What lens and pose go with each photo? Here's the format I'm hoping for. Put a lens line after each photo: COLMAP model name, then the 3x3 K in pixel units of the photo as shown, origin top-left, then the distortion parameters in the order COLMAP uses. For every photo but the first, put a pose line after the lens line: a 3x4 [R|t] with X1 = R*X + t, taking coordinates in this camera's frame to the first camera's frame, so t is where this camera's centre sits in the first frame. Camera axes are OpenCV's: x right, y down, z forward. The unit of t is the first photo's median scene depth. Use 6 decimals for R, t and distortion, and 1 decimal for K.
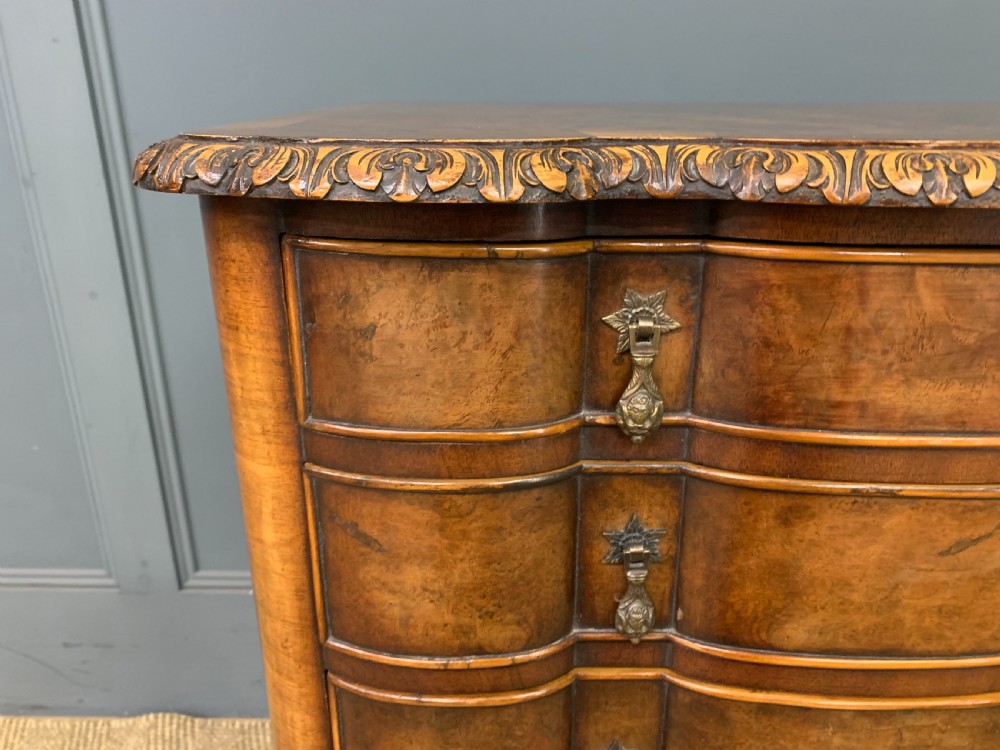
lens RADIAL K [[762.0, 0, 508.6], [0, 762.0, 367.9], [0, 0, 1]] dist [0.013955, -0.005153]
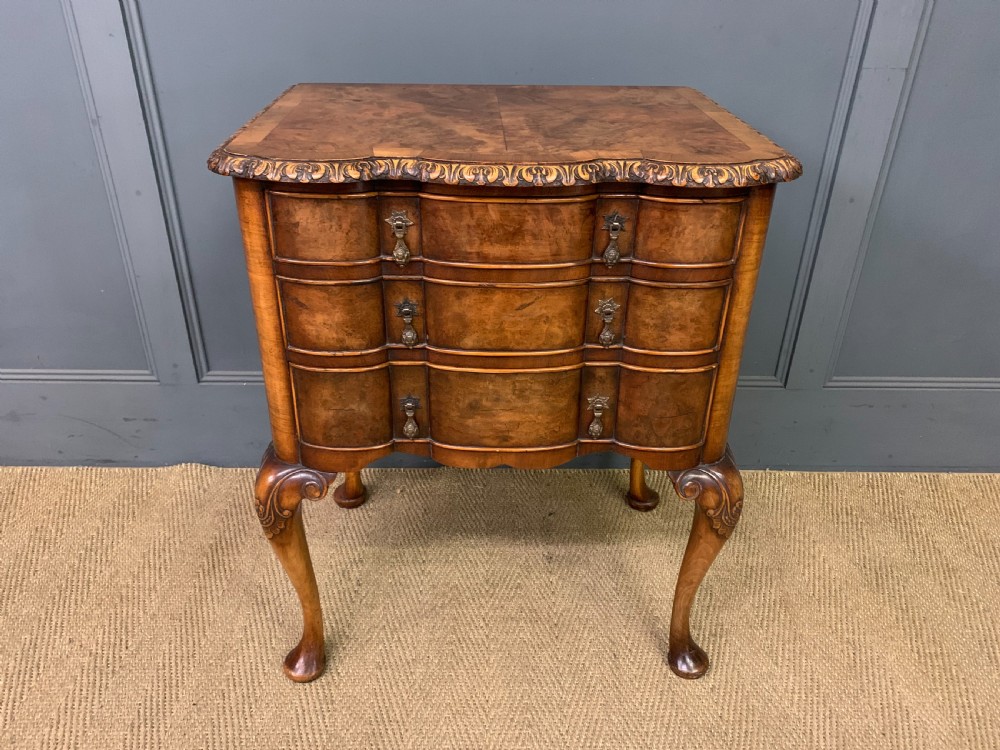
lens RADIAL K [[760.5, 0, 501.0], [0, 760.5, 367.1], [0, 0, 1]] dist [0.018664, -0.008352]
pose [[0.999546, 0.000451, 0.030133, 0.454153], [-0.005281, 0.987036, 0.160411, 0.014552], [-0.029670, -0.160497, 0.986590, -1.759631]]
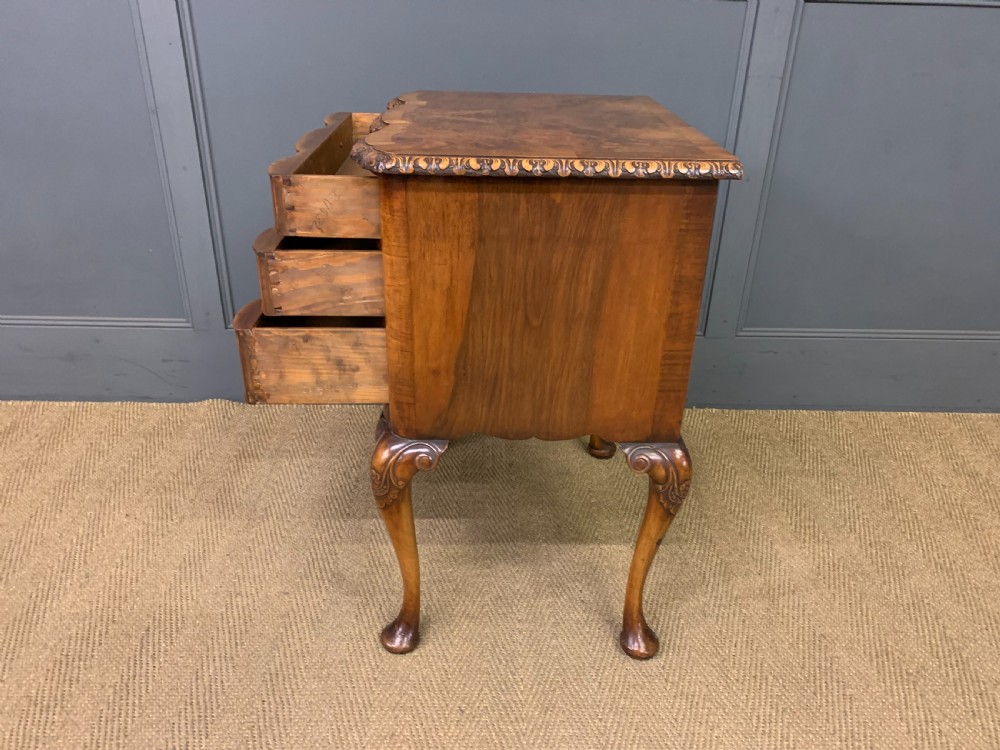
lens RADIAL K [[760.3, 0, 508.1], [0, 760.3, 362.7], [0, 0, 1]] dist [0.011057, 0.000549]
pose [[0.998871, 0.006481, 0.047056, 0.590107], [-0.011655, 0.993805, 0.110521, 0.495665], [-0.046048, -0.110944, 0.992759, -2.957482]]
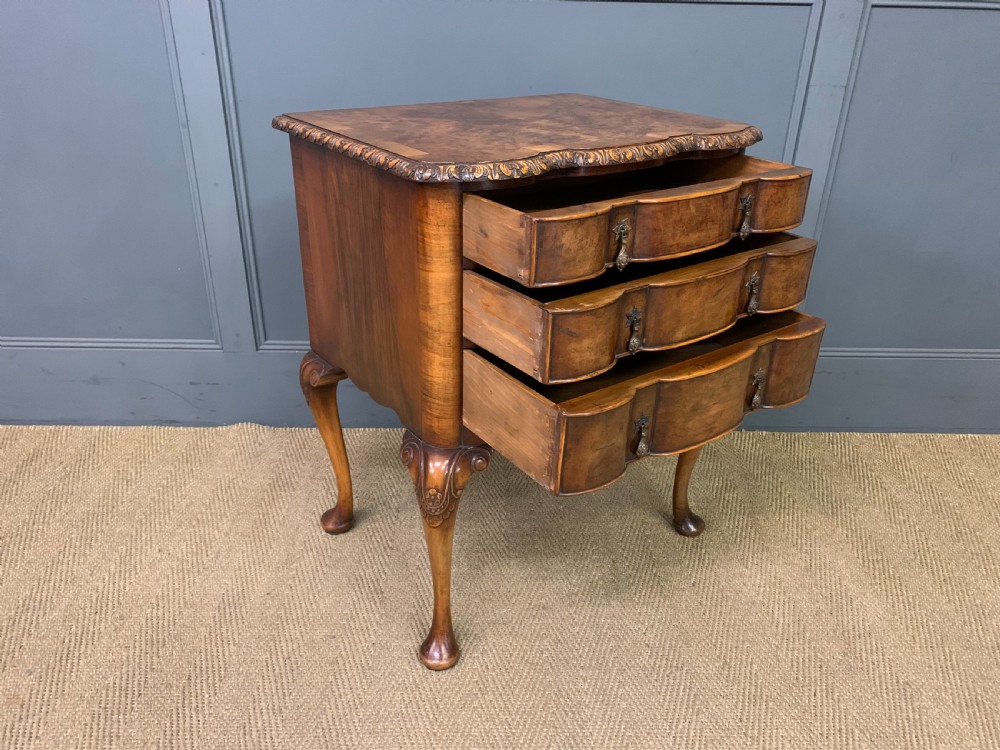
lens RADIAL K [[762.0, 0, 508.6], [0, 762.0, 367.9], [0, 0, 1]] dist [0.013955, -0.005153]
pose [[0.998989, 0.003762, 0.044806, 0.289740], [-0.008724, 0.993776, 0.111056, 0.392638], [-0.044109, -0.111335, 0.992804, -2.689856]]
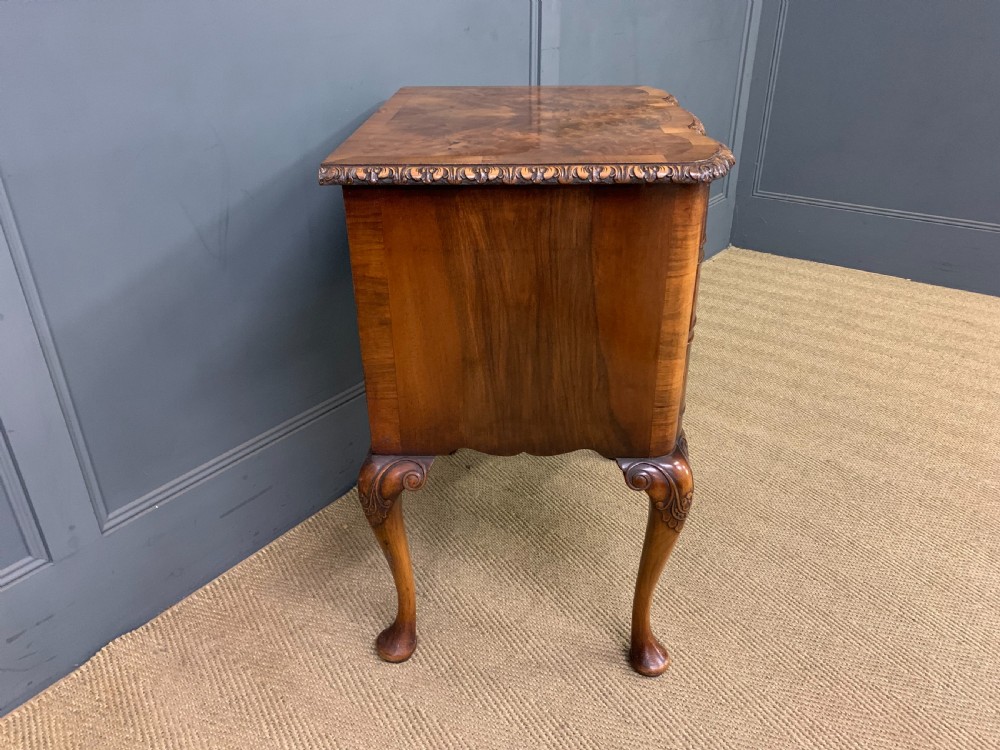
lens RADIAL K [[762.0, 0, 508.6], [0, 762.0, 367.9], [0, 0, 1]] dist [0.013955, -0.005153]
pose [[0.611722, -0.381352, 0.693085, -2.498221], [0.287308, 0.923408, 0.254501, -0.268581], [-0.737055, 0.043445, 0.674435, -1.022810]]
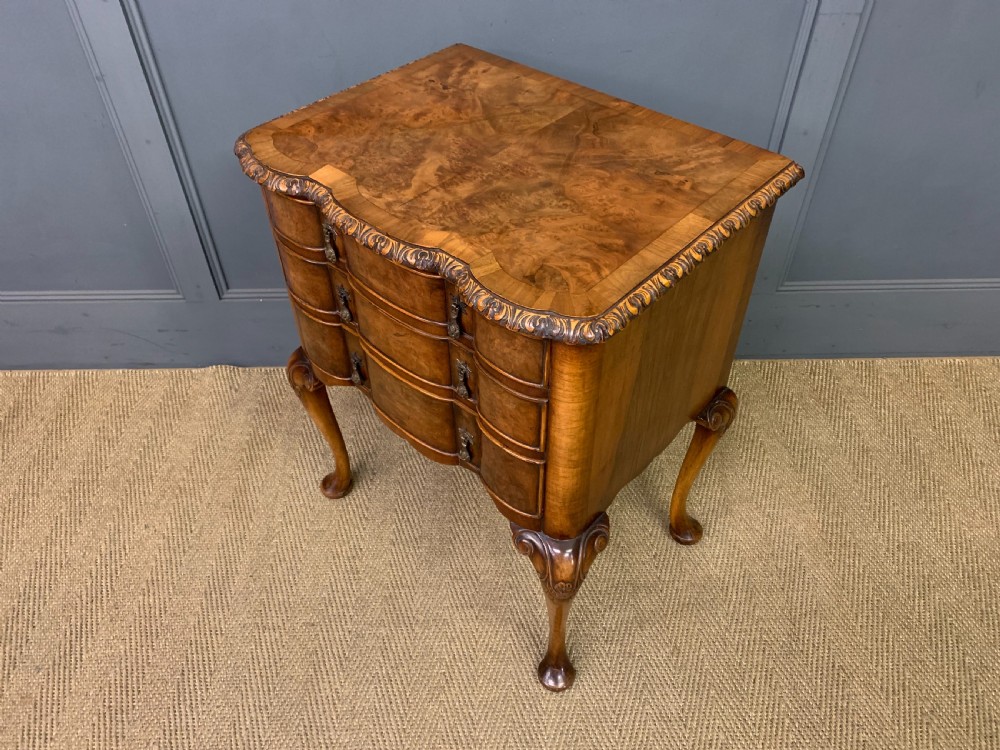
lens RADIAL K [[766.9, 0, 510.7], [0, 766.9, 360.4], [0, 0, 1]] dist [0.006171, 0.005395]
pose [[0.999399, -0.026500, 0.022328, 0.631397], [0.015526, 0.918474, 0.395178, -0.869902], [-0.030980, -0.394594, 0.918333, -2.243215]]
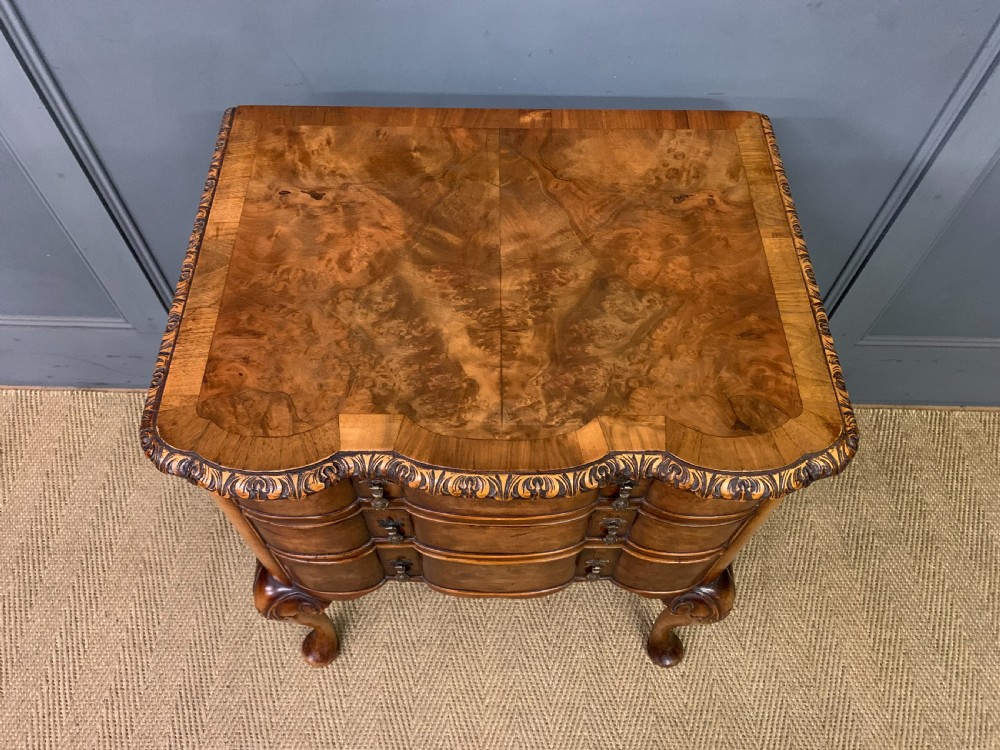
lens RADIAL K [[740.8, 0, 500.0], [0, 740.8, 375.0], [0, 0, 1]] dist [0.003047, 0.012003]
pose [[0.999683, 0.006711, 0.024255, 0.481559], [-0.020097, 0.792988, 0.608906, -1.662456], [-0.015148, -0.609200, 0.792872, -0.572080]]
